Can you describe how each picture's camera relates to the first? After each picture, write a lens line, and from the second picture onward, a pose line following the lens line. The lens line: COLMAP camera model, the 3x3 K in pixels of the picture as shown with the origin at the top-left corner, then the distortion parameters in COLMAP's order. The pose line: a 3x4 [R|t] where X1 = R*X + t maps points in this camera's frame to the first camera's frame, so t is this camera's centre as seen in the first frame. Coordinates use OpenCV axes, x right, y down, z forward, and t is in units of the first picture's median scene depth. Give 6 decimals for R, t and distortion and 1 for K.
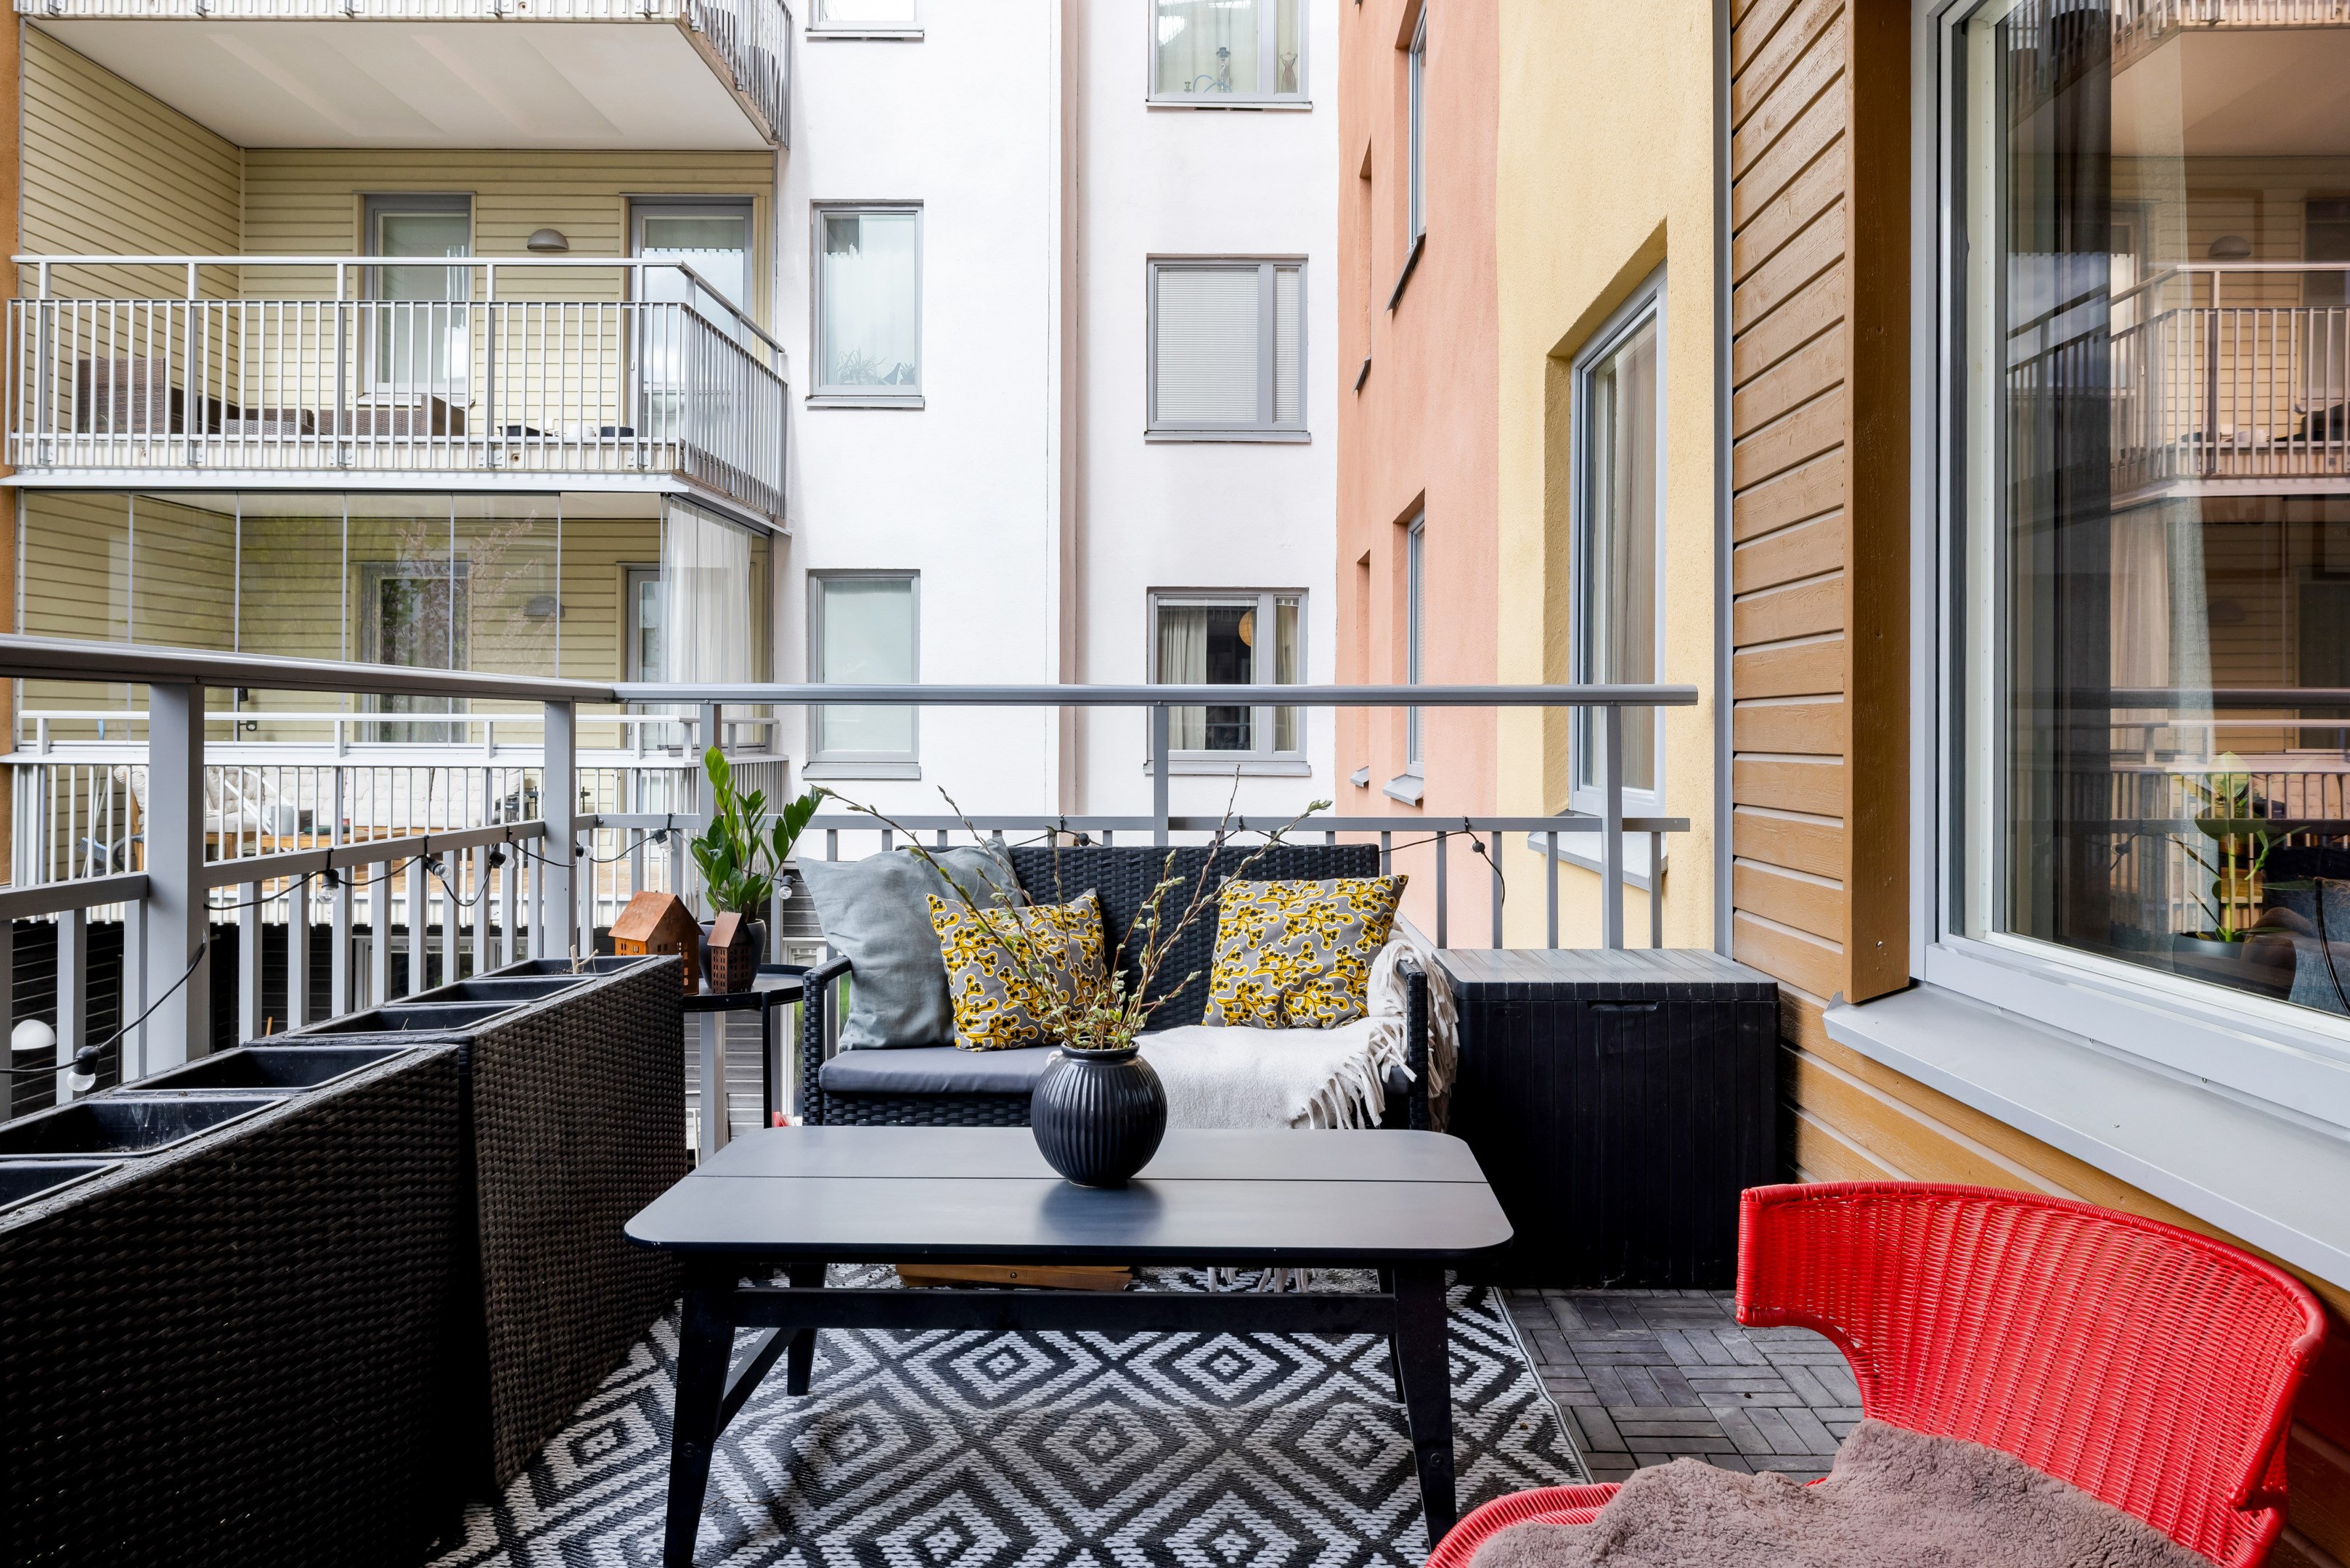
lens RADIAL K [[1605.8, 0, 1224.9], [0, 1605.8, 734.6], [0, 0, 1]] dist [-0.010675, 0.000488]
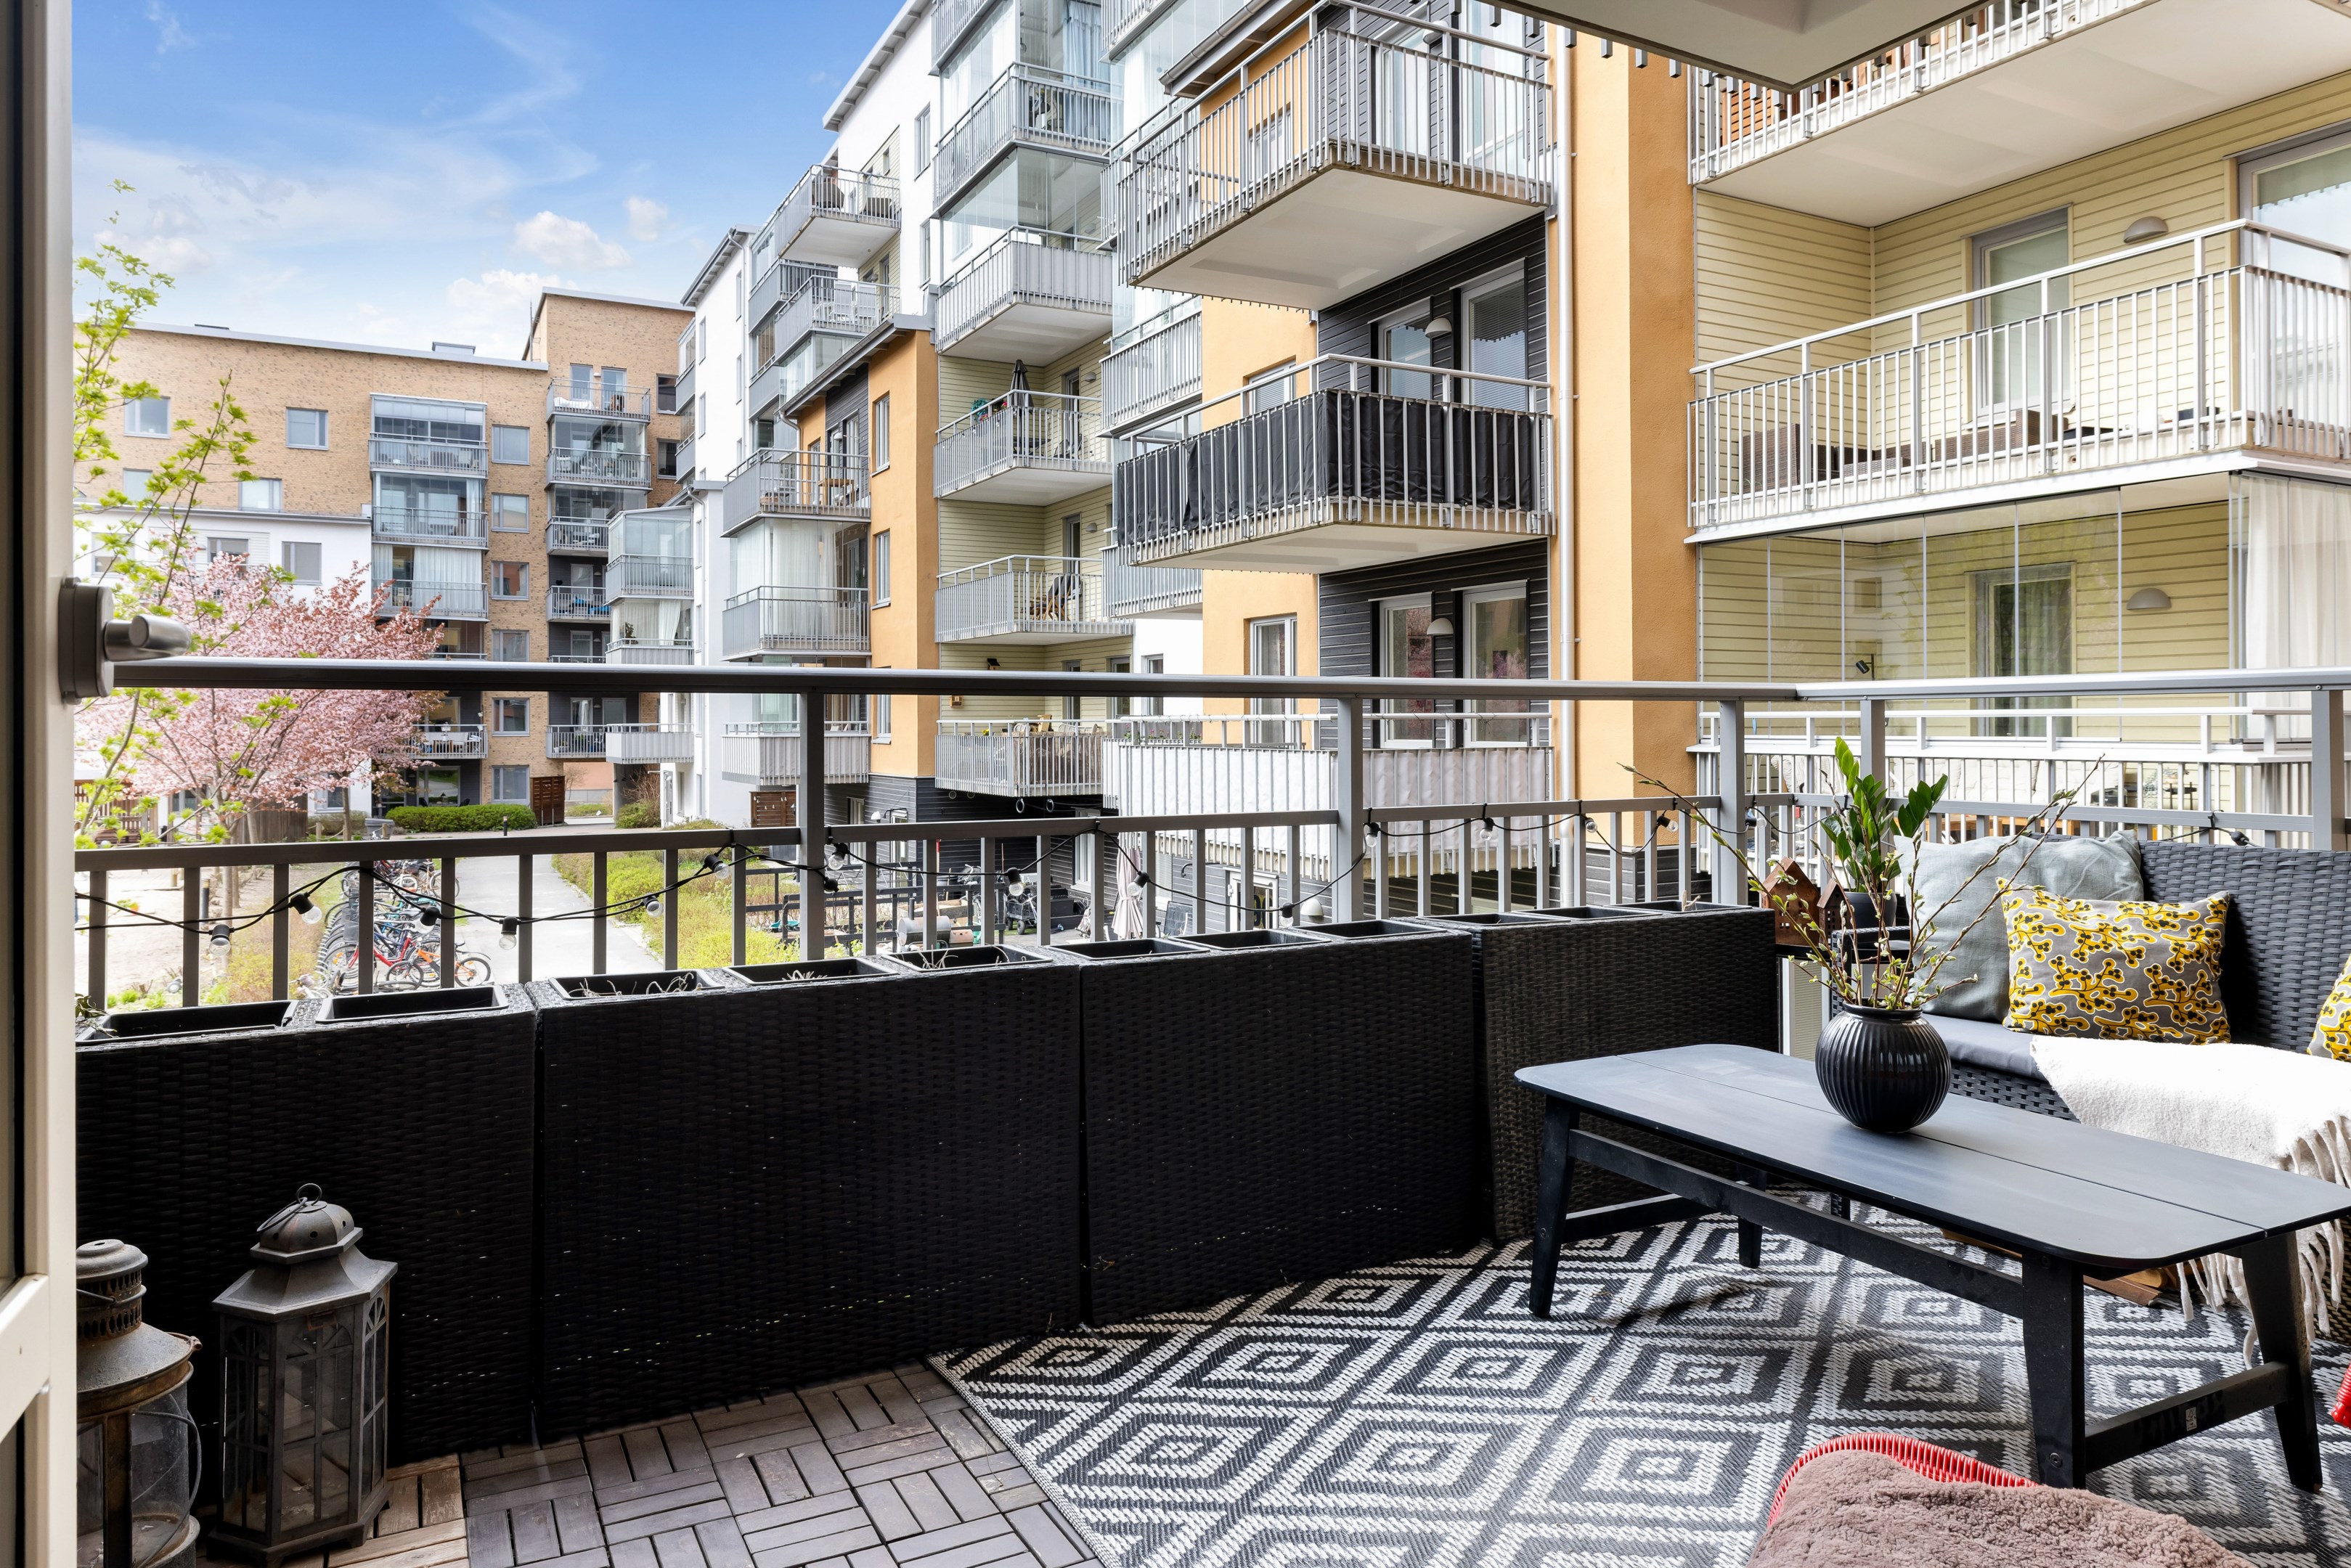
lens RADIAL K [[1641.2, 0, 1175.3], [0, 1641.2, 721.7], [0, 0, 1]] dist [0.002278, 0.000048]
pose [[0.429100, -0.009226, -0.903210, 0.281486], [0.004224, 0.999957, -0.008207, 0.002052], [0.903247, -0.000294, 0.429120, 0.027897]]
